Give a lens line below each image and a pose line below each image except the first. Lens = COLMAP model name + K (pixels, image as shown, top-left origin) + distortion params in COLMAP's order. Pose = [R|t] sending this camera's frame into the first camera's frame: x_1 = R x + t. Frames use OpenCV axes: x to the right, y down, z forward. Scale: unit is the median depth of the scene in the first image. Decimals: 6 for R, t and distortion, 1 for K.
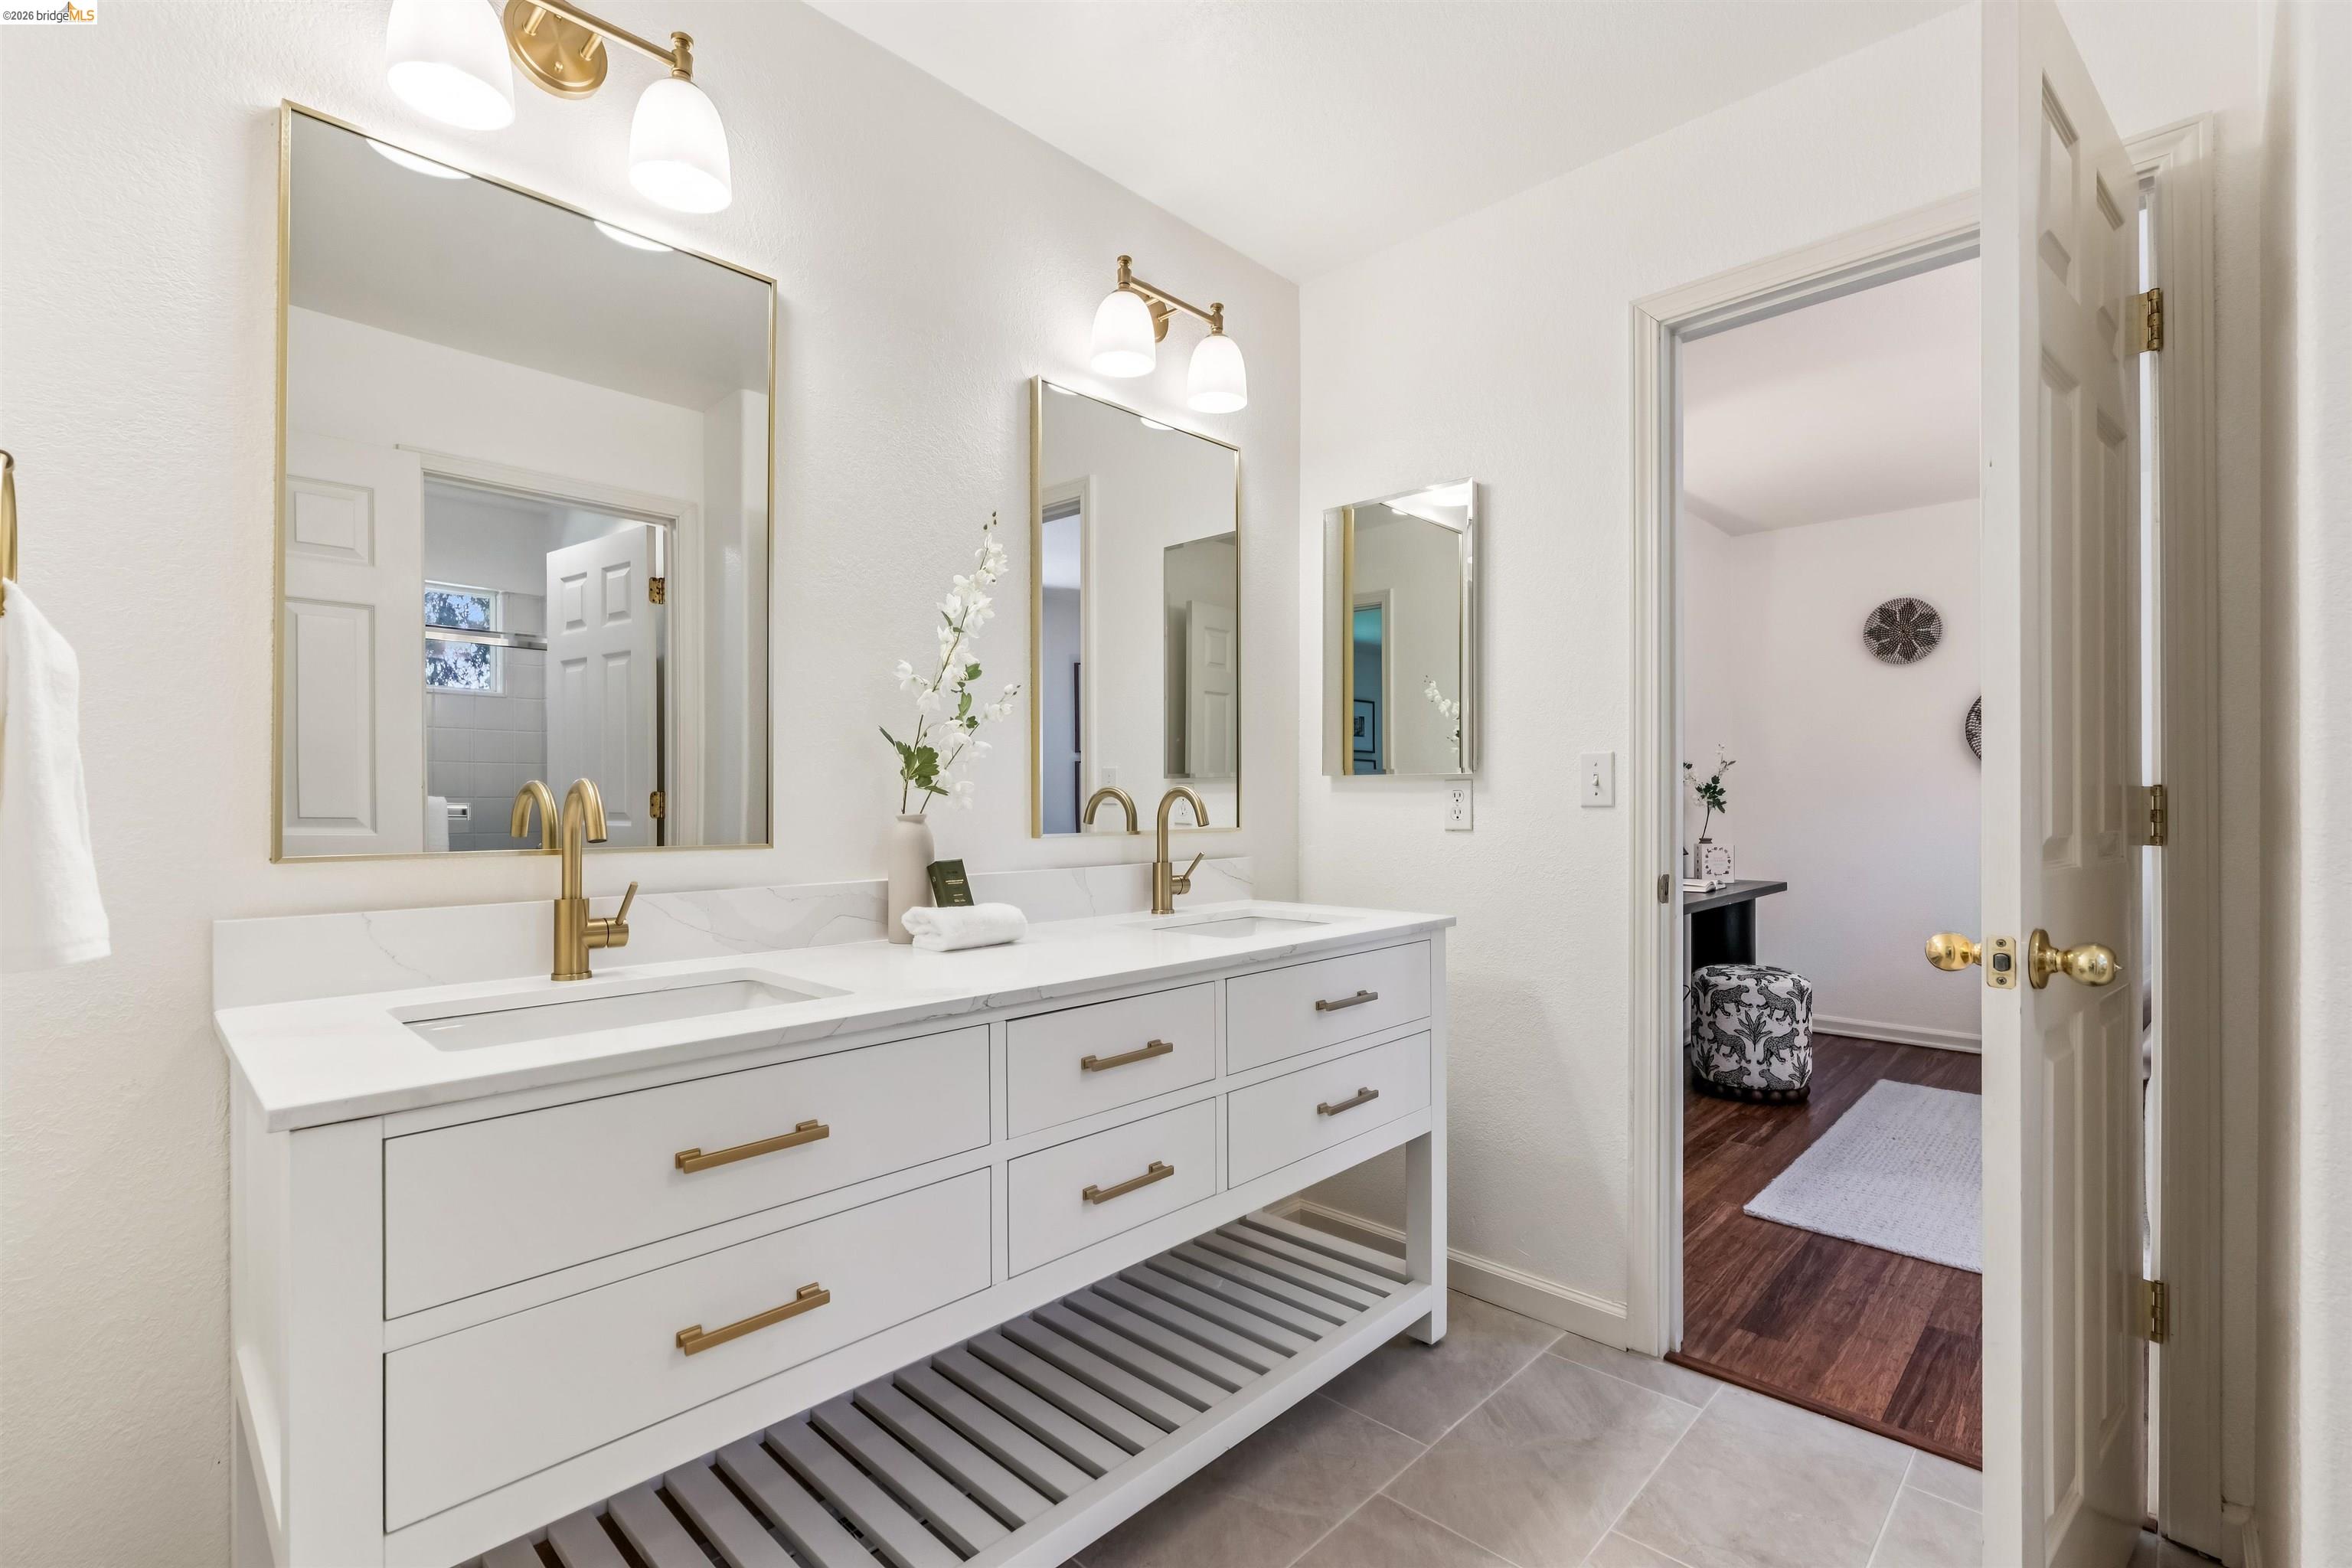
lens RADIAL K [[1065.4, 0, 1172.6], [0, 1065.4, 783.1], [0, 0, 1]] dist [-0.009232, 0.003521]
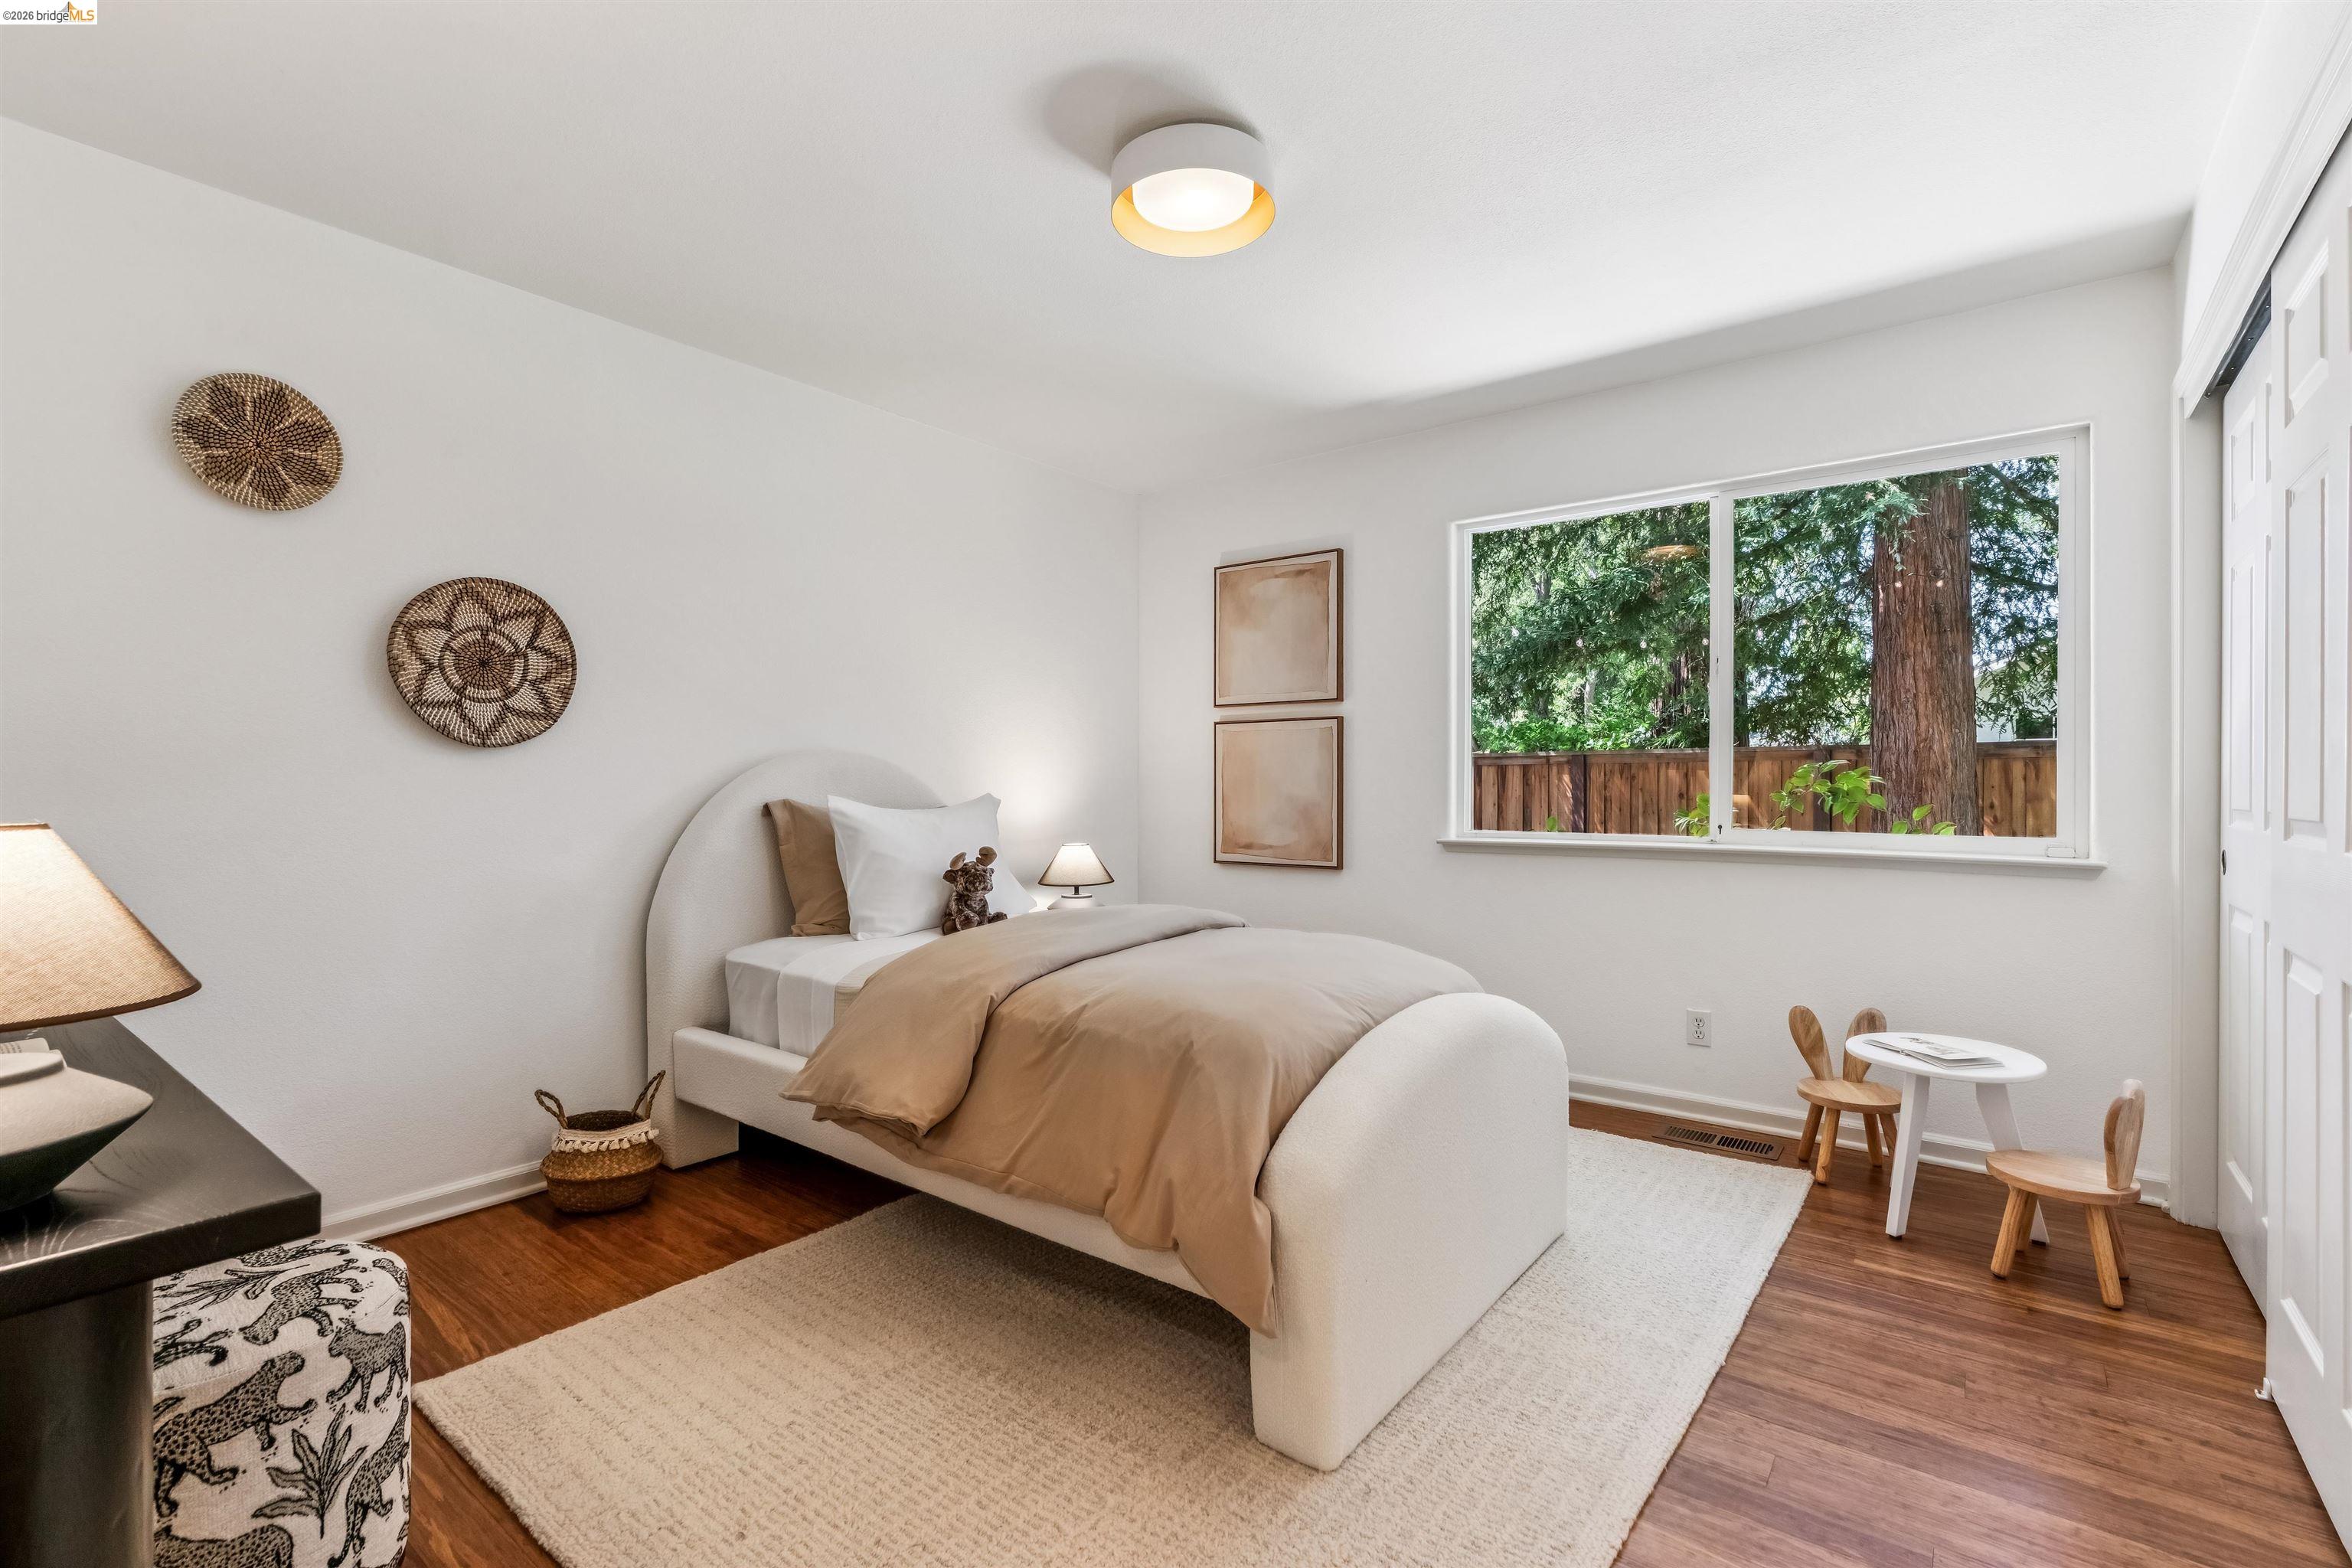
lens RADIAL K [[1065.4, 0, 1172.3], [0, 1065.4, 779.2], [0, 0, 1]] dist [-0.009232, 0.003521]
pose [[-0.102805, 0.005380, 0.994687, 0.187795], [-0.007266, 0.999955, -0.006160, 0.015626], [-0.994675, -0.007861, -0.102761, 0.760258]]
